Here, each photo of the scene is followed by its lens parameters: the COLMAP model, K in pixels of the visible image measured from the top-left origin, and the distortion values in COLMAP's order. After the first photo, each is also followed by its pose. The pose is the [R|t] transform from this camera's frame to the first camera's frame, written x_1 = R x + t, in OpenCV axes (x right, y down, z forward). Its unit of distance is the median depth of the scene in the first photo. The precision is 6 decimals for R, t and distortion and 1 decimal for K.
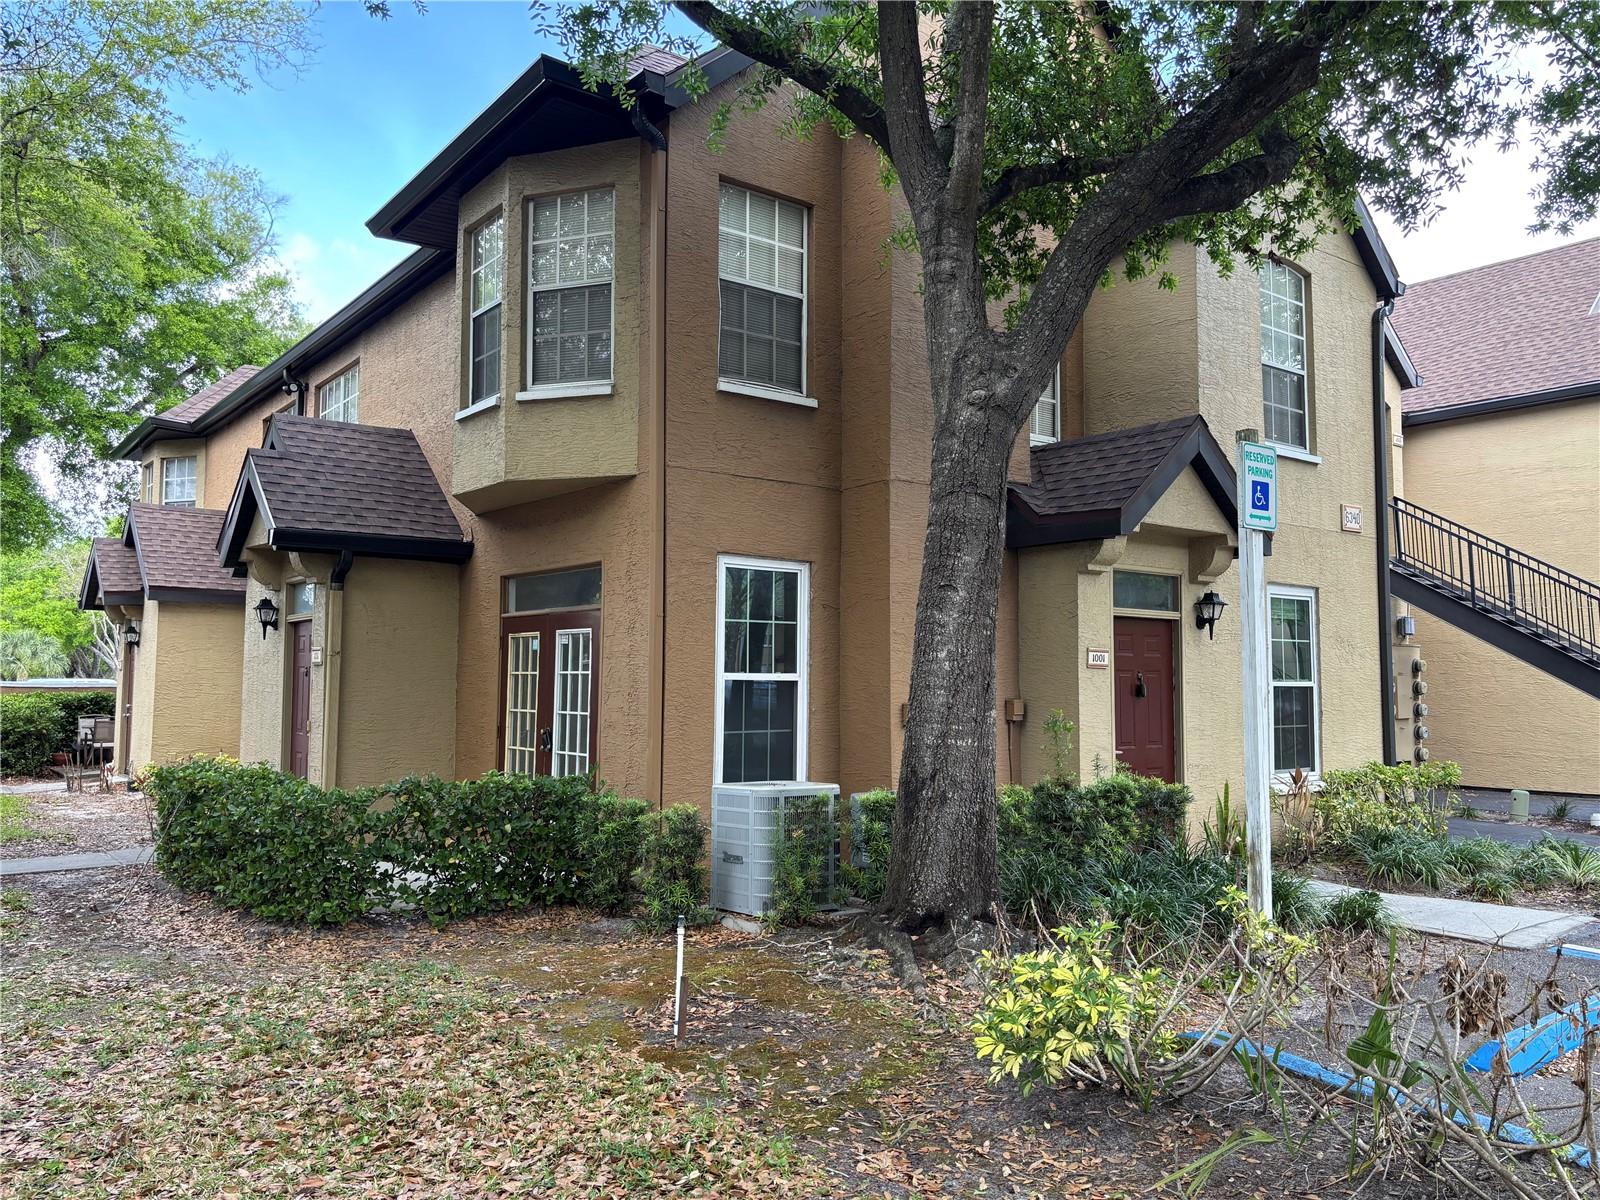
lens RADIAL K [[1216.6, 0, 807.1], [0, 1216.6, 592.2], [0, 0, 1]] dist [0.046109, -0.035132]
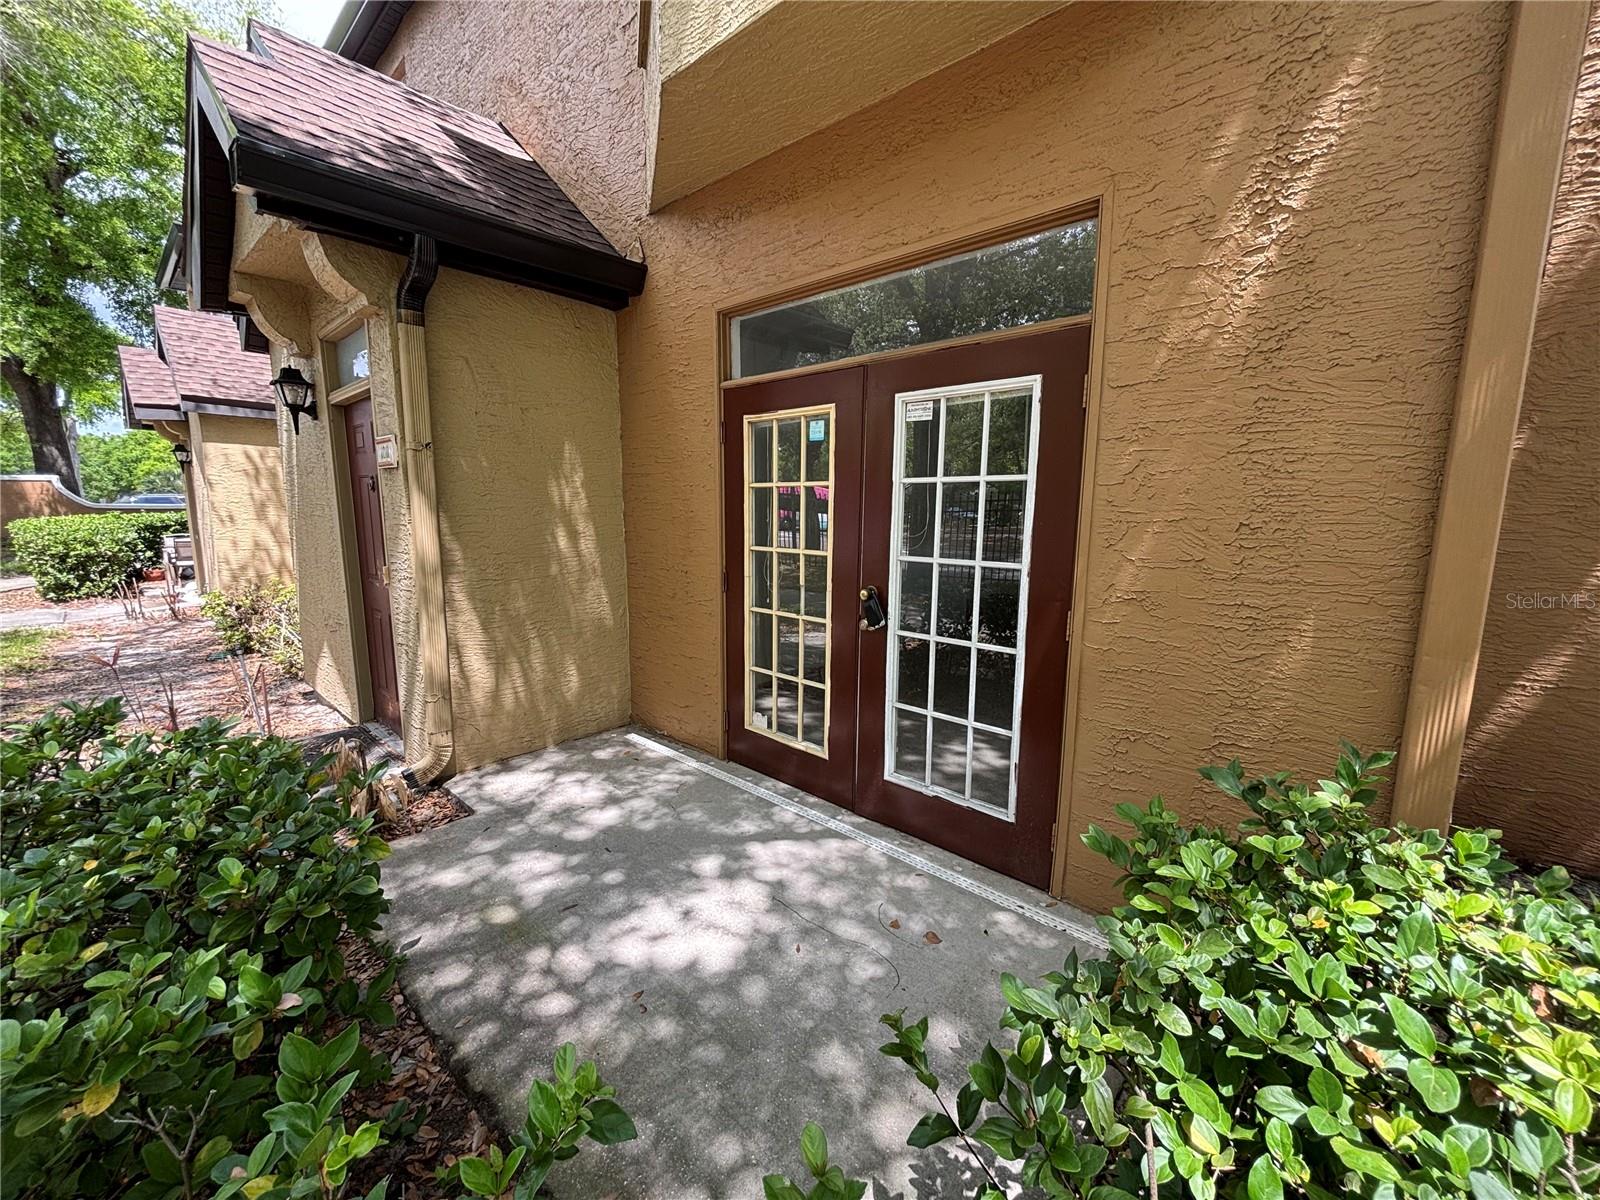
lens RADIAL K [[651.6, 0, 791.8], [0, 651.6, 605.0], [0, 0, 1]] dist [0.007064, -0.000205]
pose [[0.987881, -0.030013, 0.152287, -0.261422], [-0.005595, 0.973603, 0.228178, 0.049079], [-0.155115, -0.226265, 0.961636, 0.658185]]
